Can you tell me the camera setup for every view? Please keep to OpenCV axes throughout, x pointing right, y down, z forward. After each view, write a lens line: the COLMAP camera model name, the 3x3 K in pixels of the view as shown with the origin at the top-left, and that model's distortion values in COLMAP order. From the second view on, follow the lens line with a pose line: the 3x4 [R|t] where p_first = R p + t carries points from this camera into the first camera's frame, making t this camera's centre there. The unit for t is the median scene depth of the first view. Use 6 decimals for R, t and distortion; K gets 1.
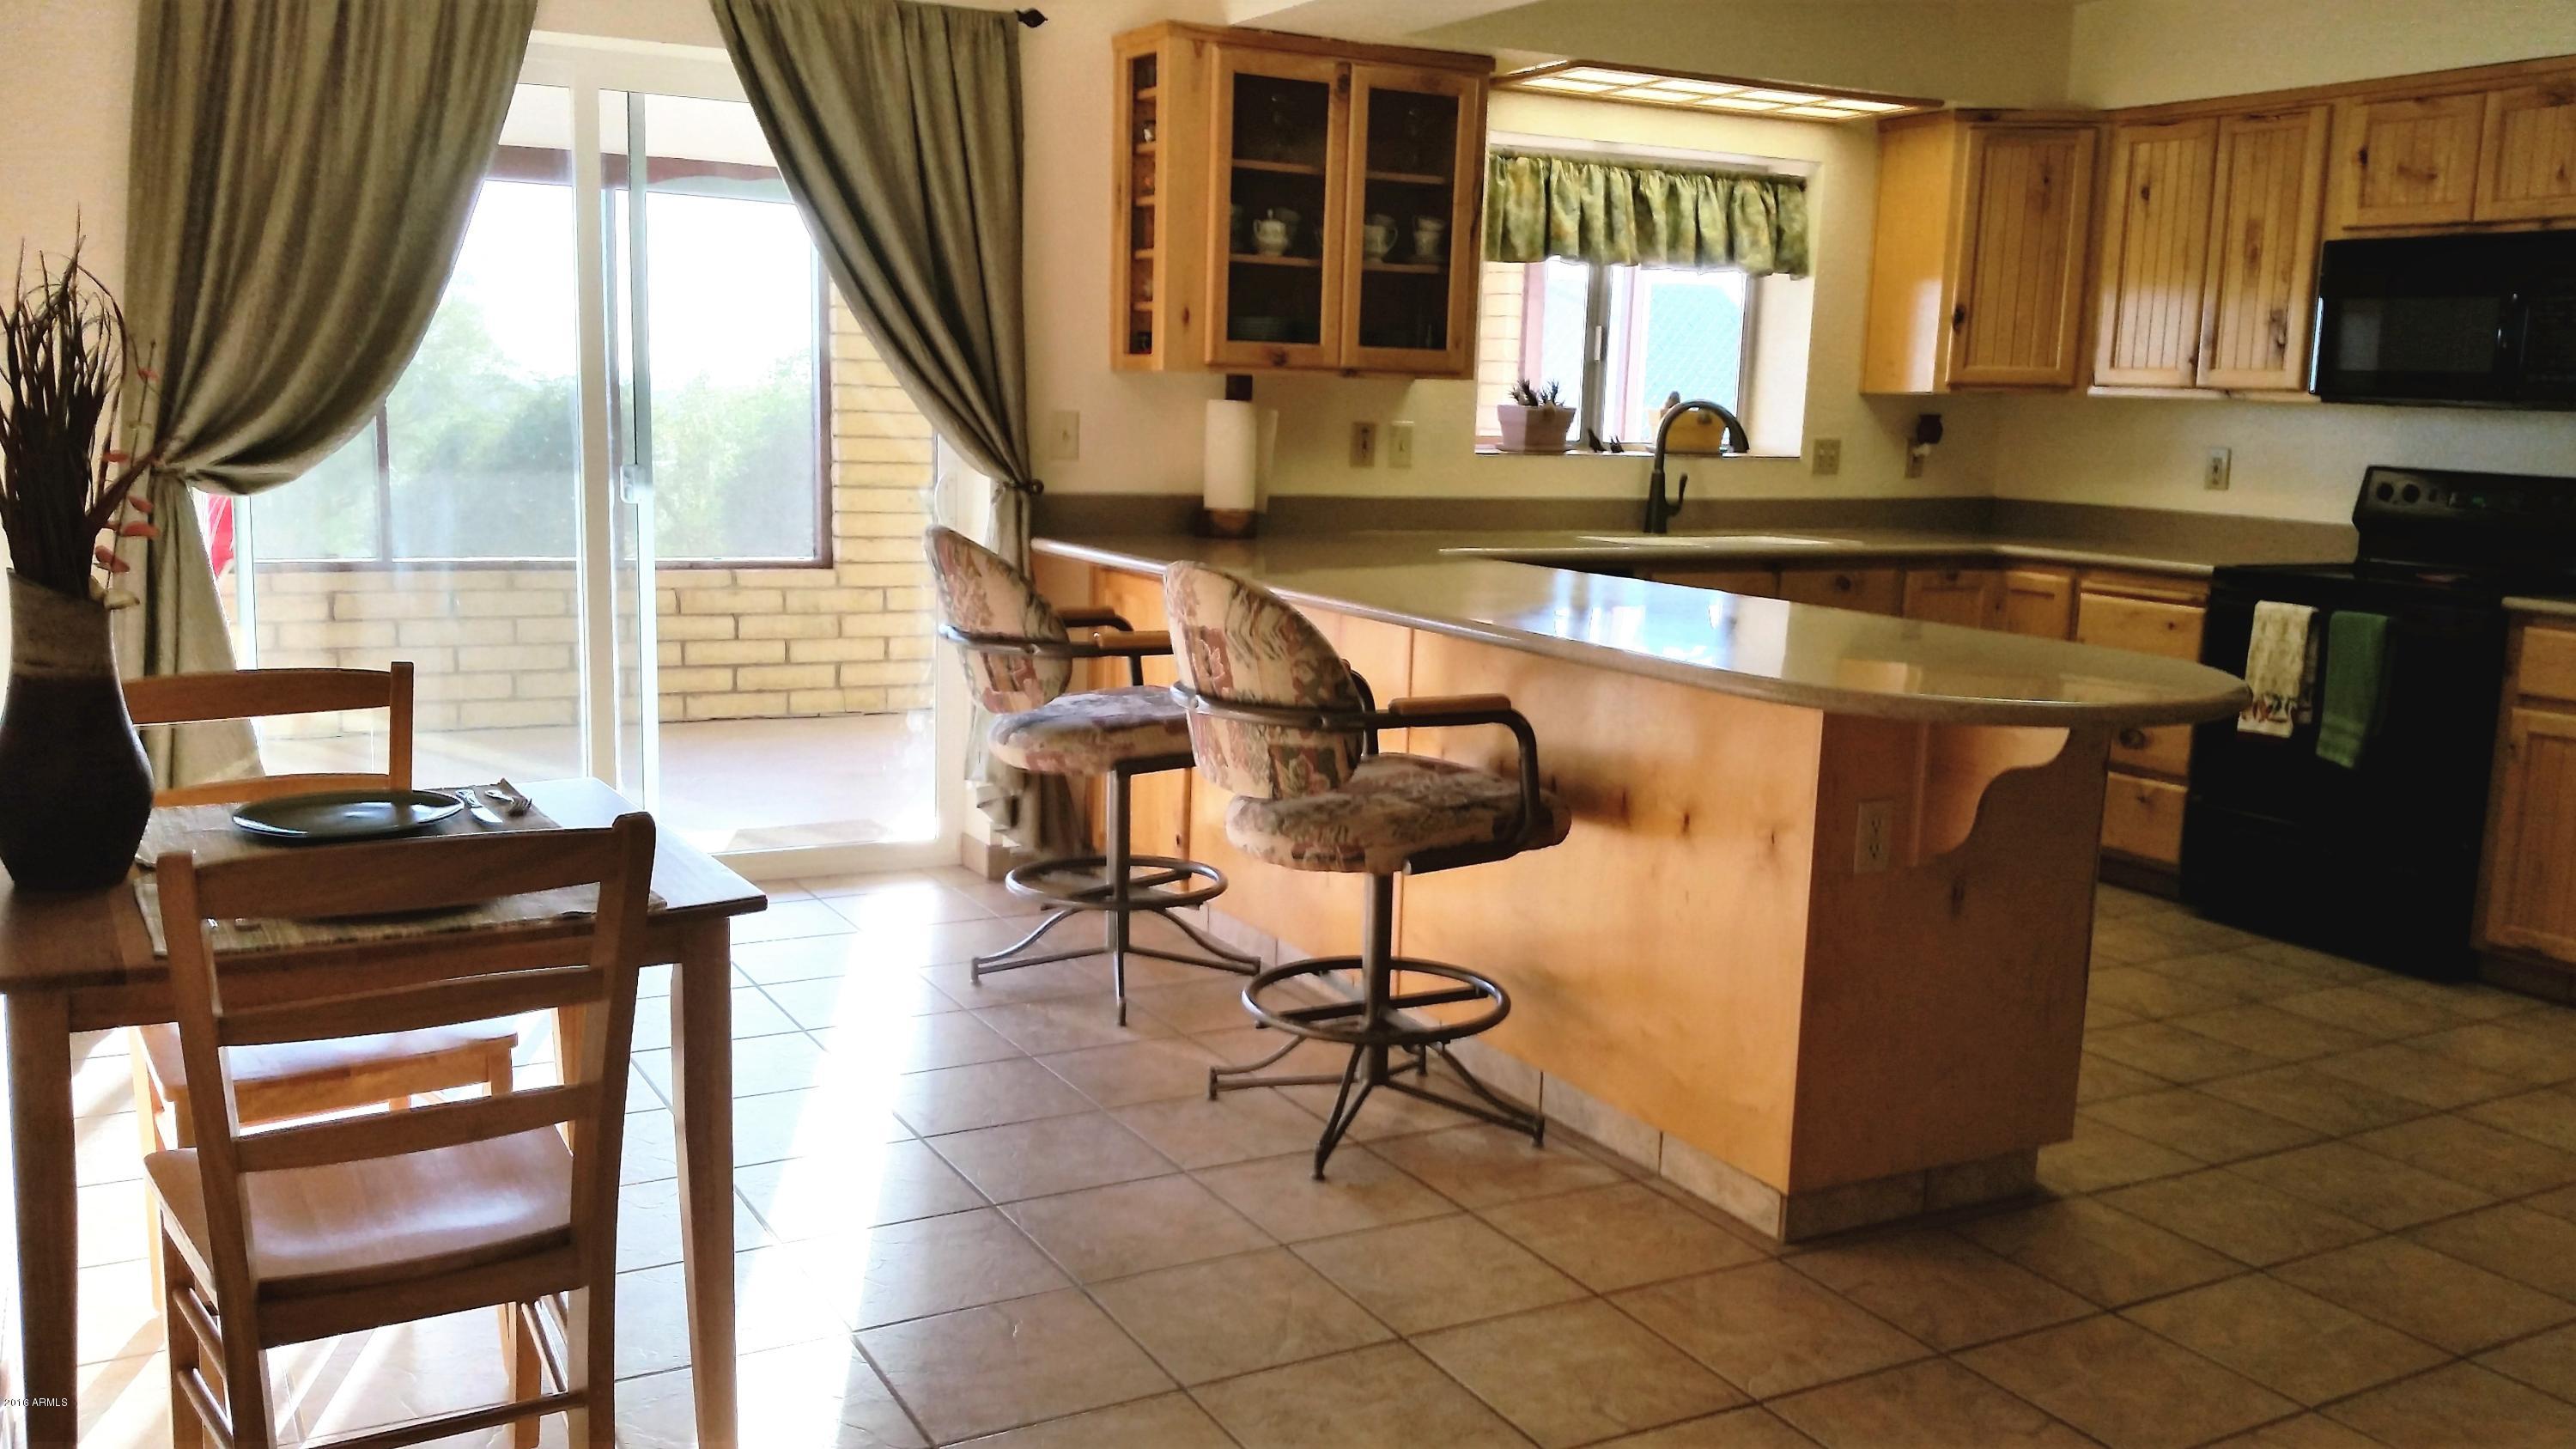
lens RADIAL K [[2144.6, 0, 1289.9], [0, 2144.6, 746.6], [0, 0, 1]] dist [0.171248, -0.399555]
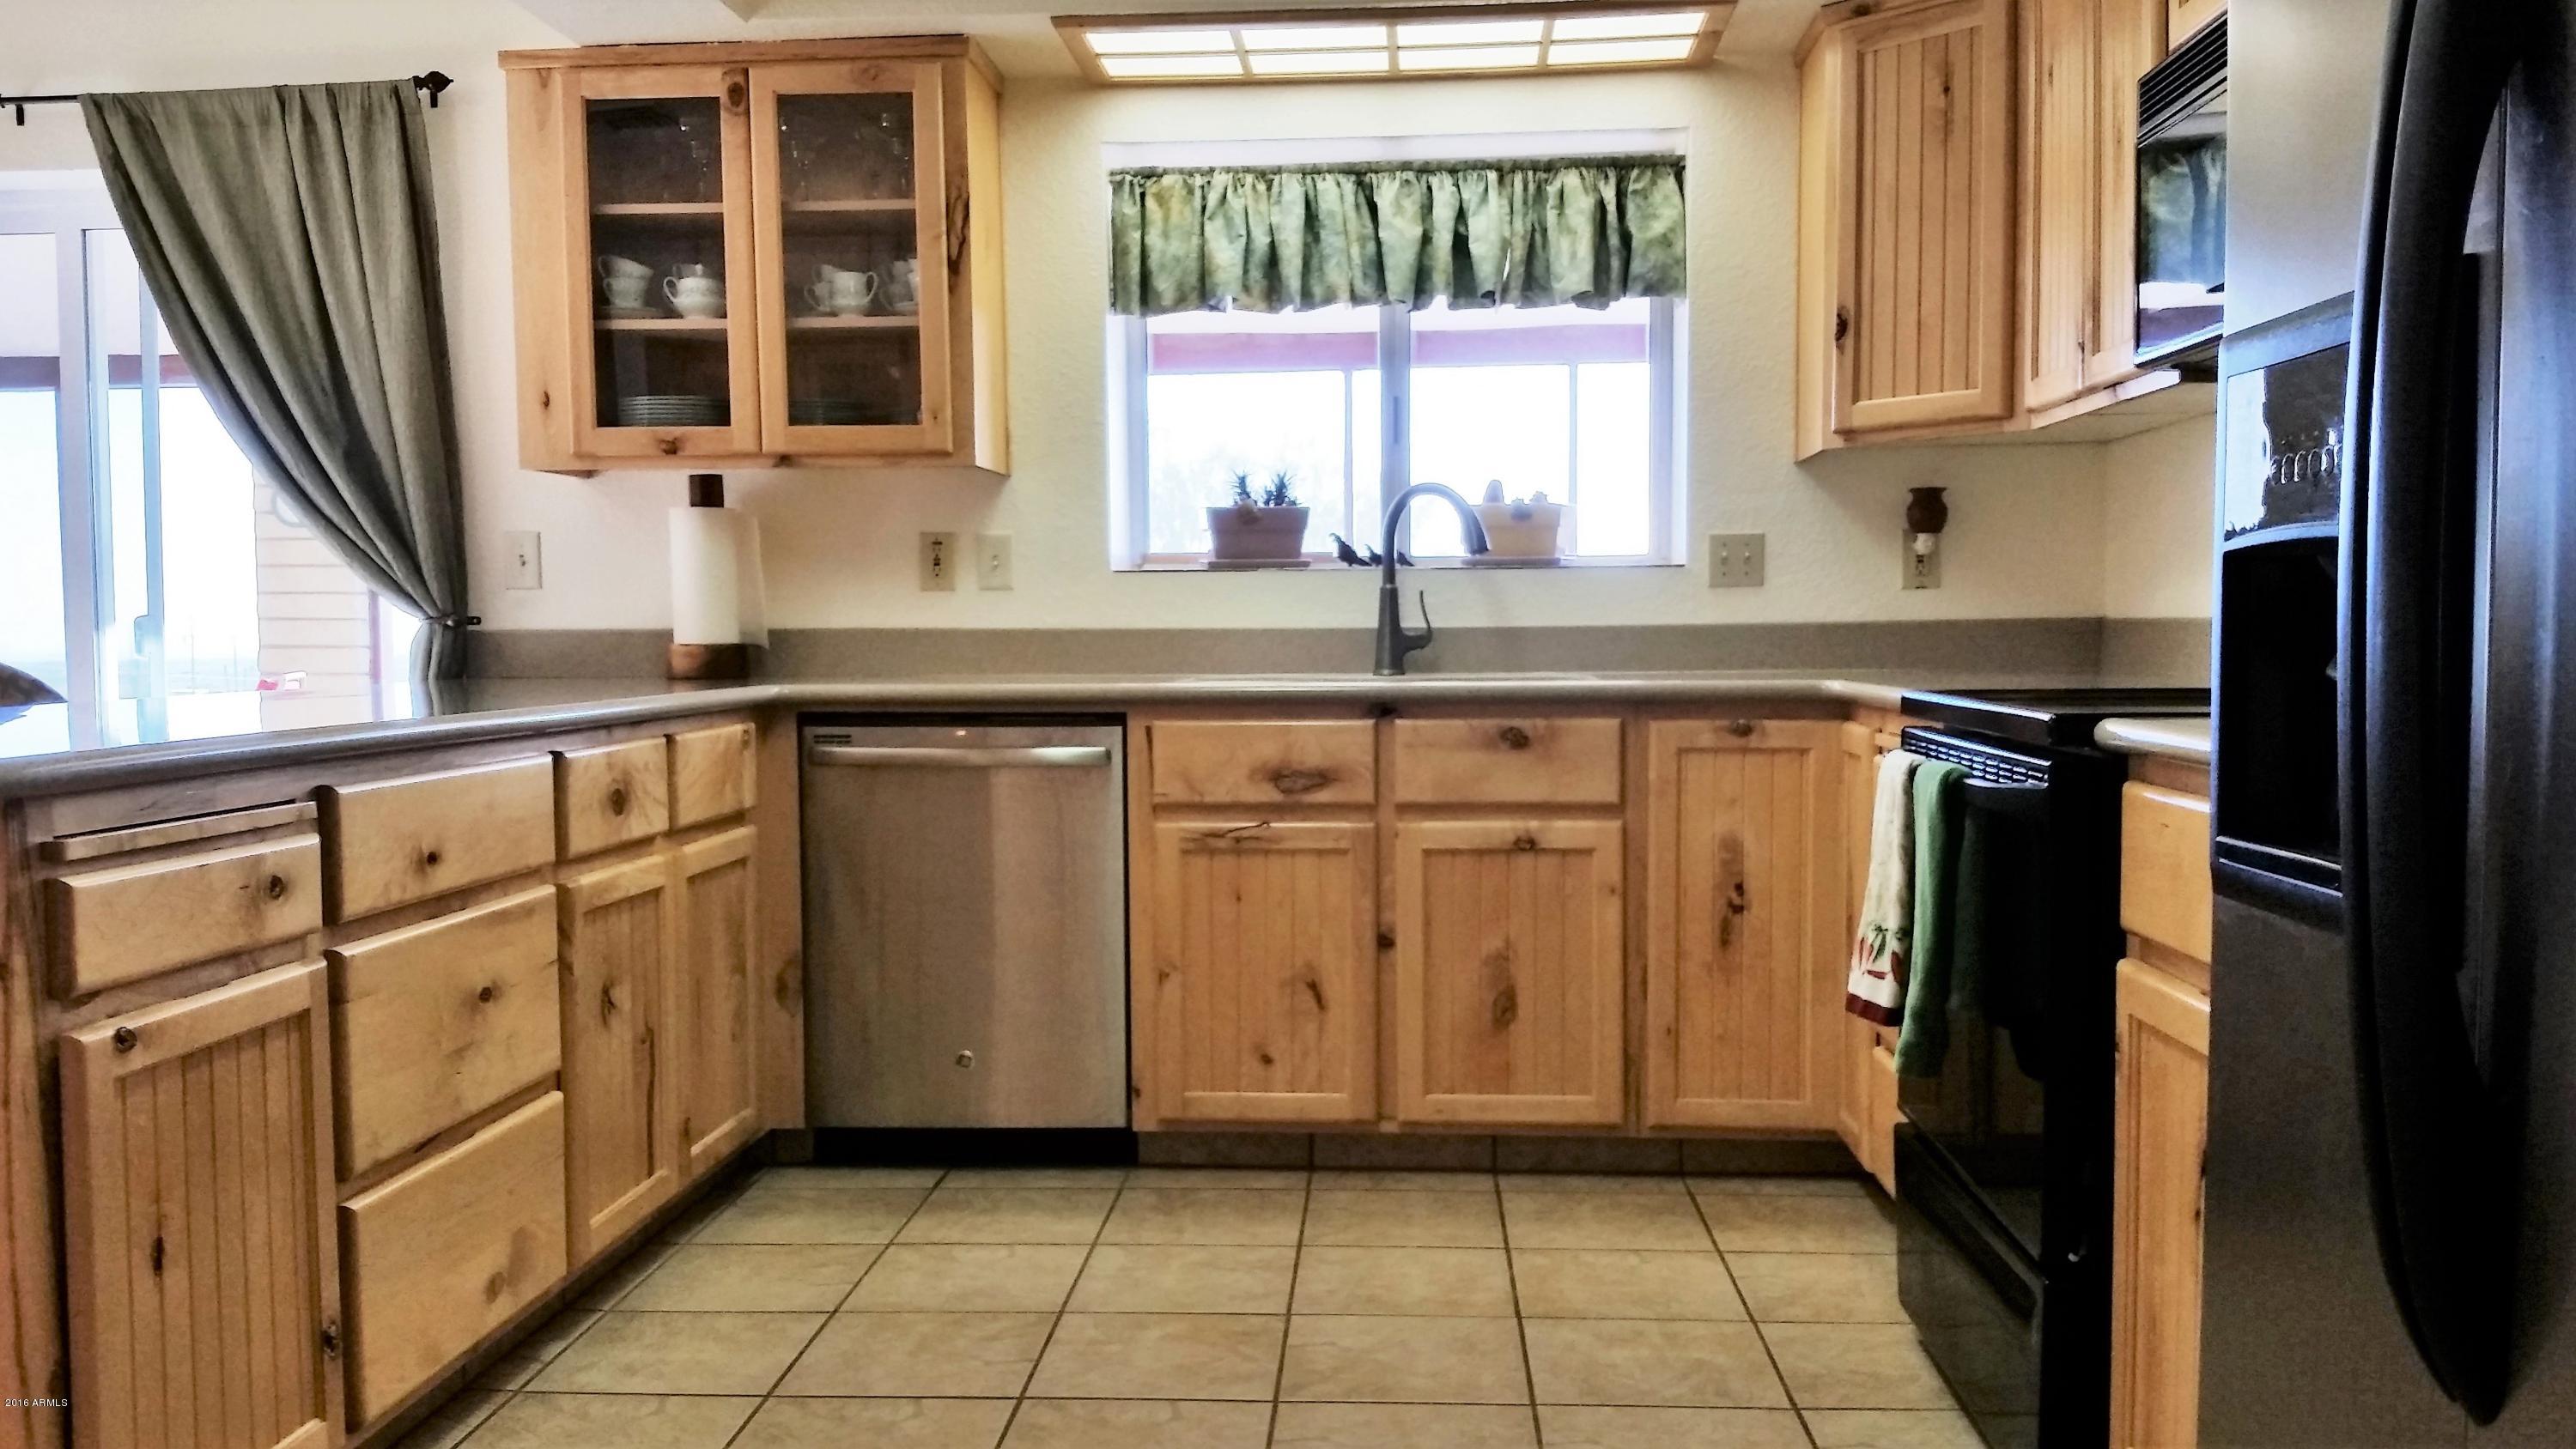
lens RADIAL K [[2144.0, 0, 1289.9], [0, 2144.0, 746.6], [0, 0, 1]] dist [0.171248, -0.399555]
pose [[0.841233, -0.008481, -0.540606, 0.612115], [-0.052873, 0.993794, -0.097865, -0.007719], [0.538081, 0.110911, 0.835564, 0.481964]]
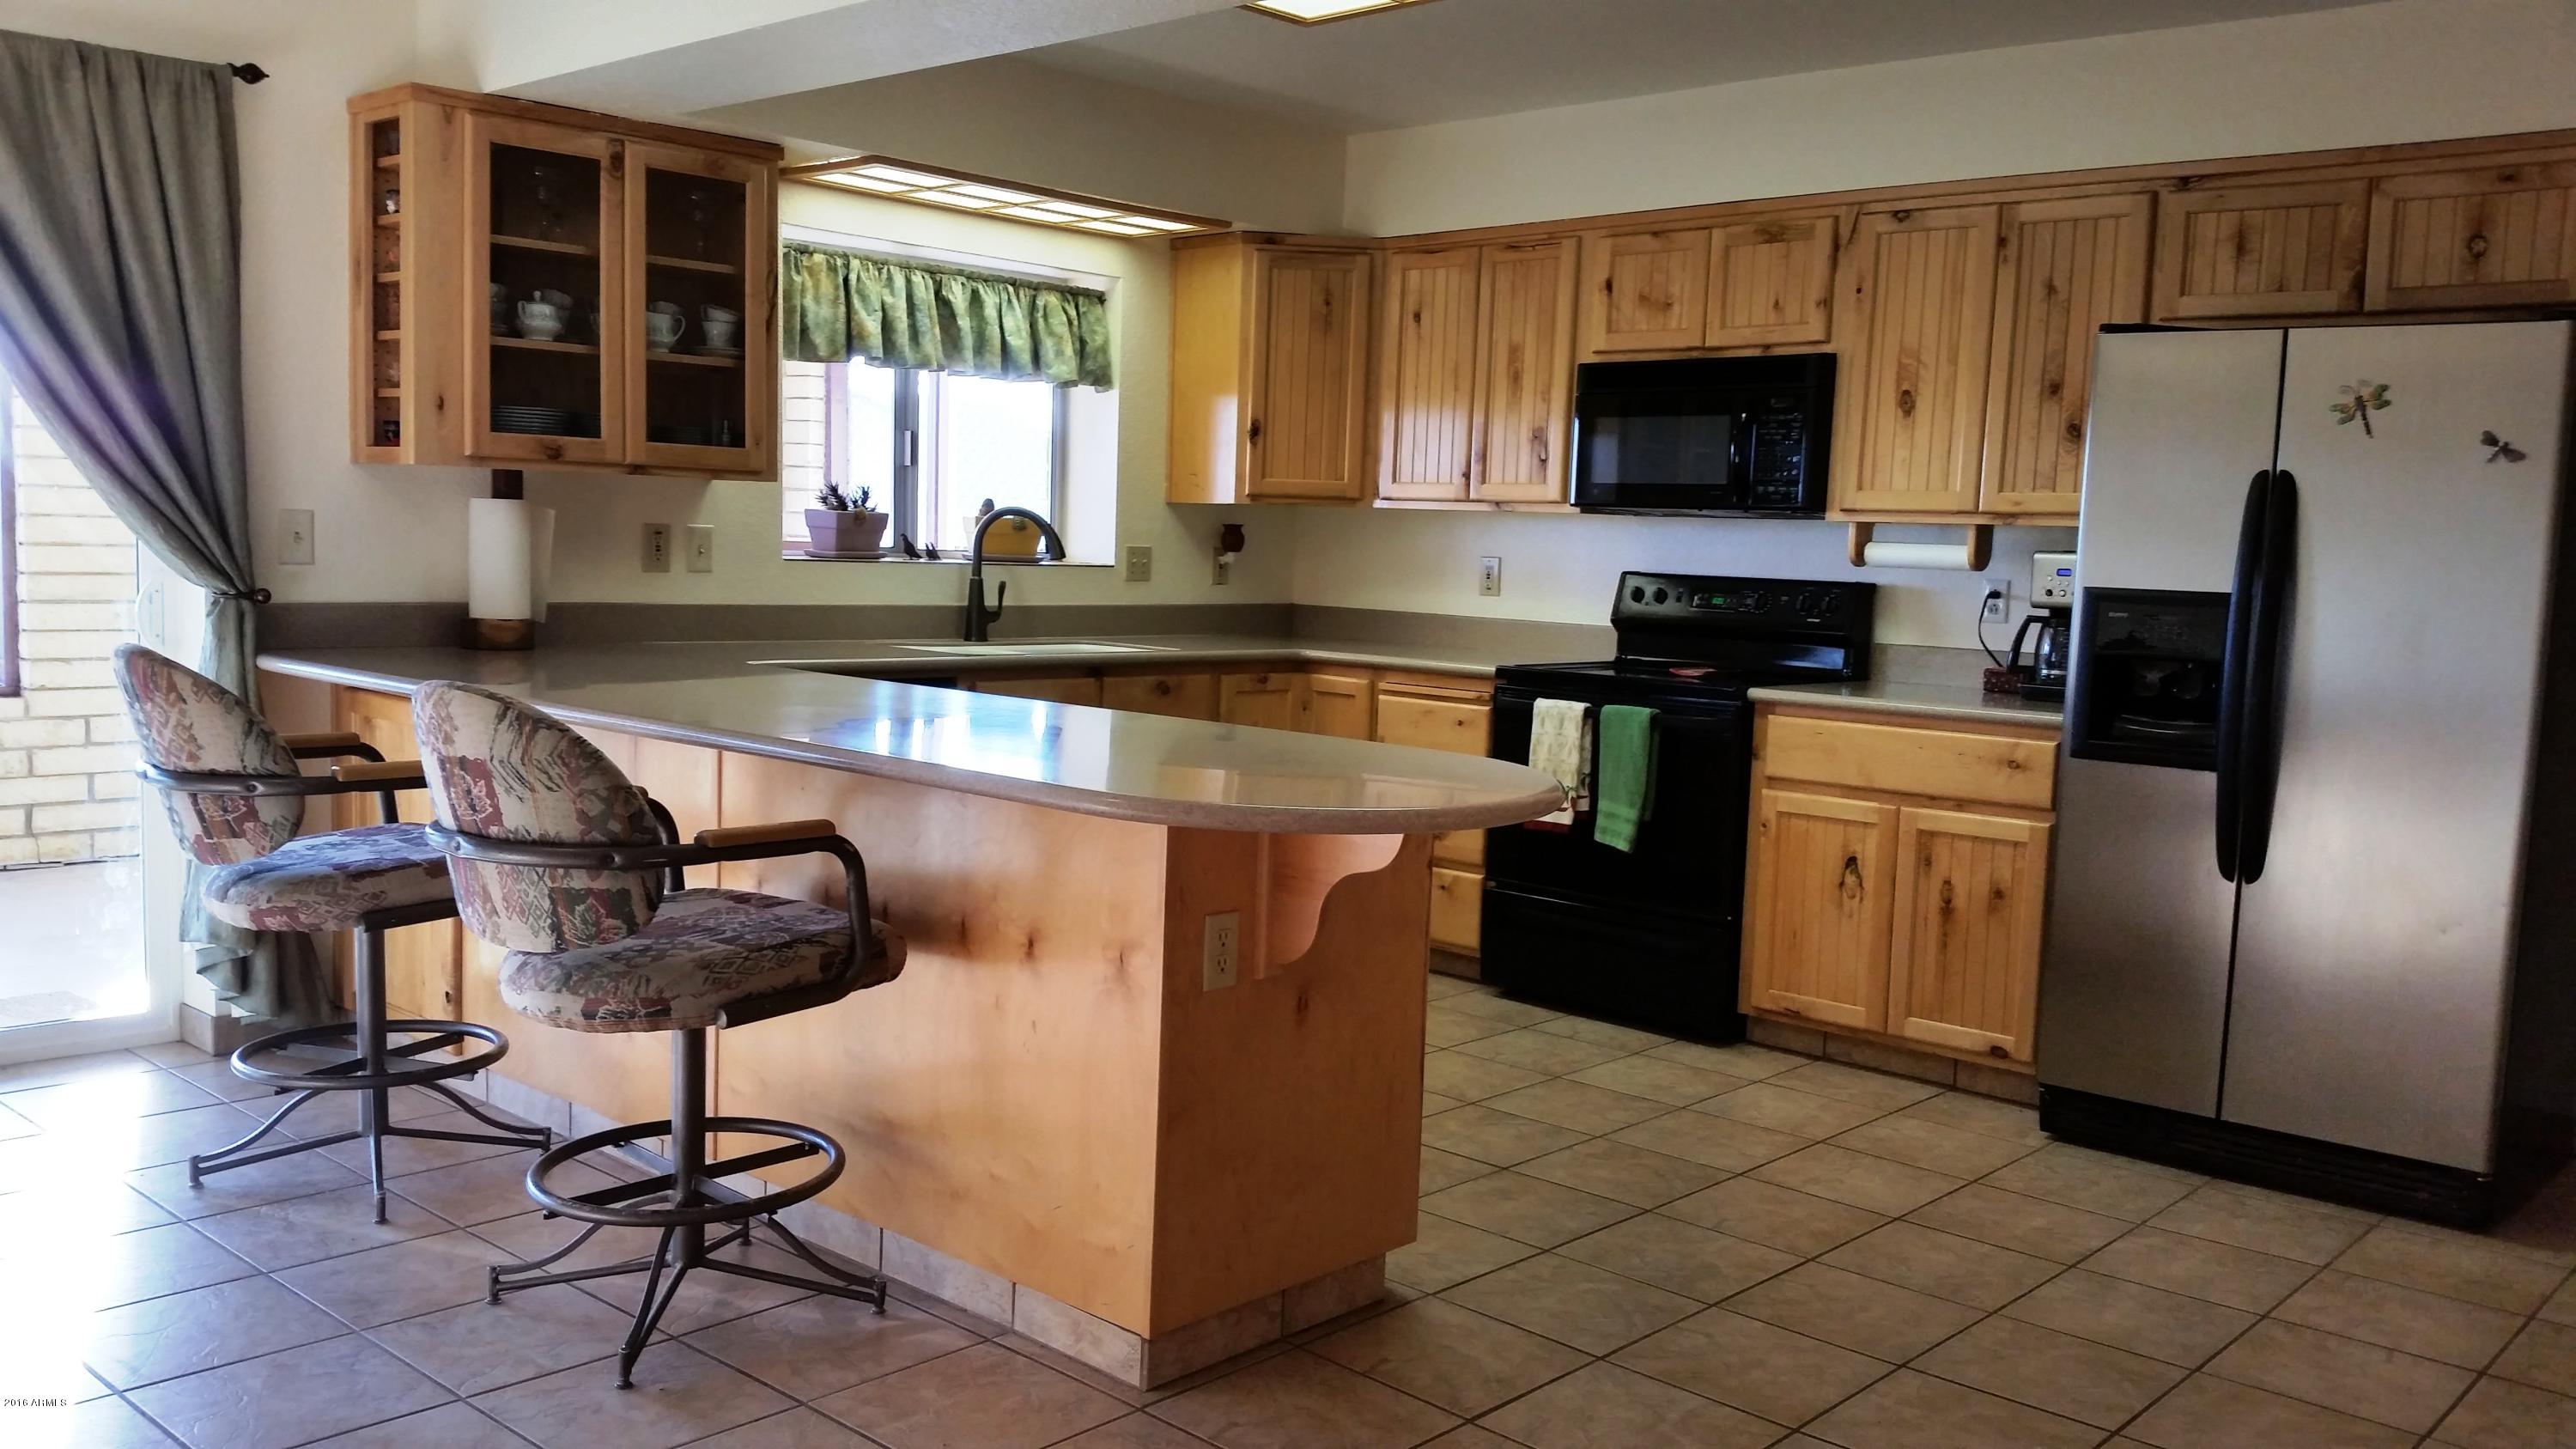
lens RADIAL K [[2066.4, 0, 1274.1], [0, 2066.4, 760.3], [0, 0, 1]] dist [0.147346, -0.336118]
pose [[0.950644, -0.032890, 0.308535, 0.006686], [0.045559, 0.998385, -0.033948, -0.007785], [-0.306920, 0.046329, 0.950607, 0.077324]]
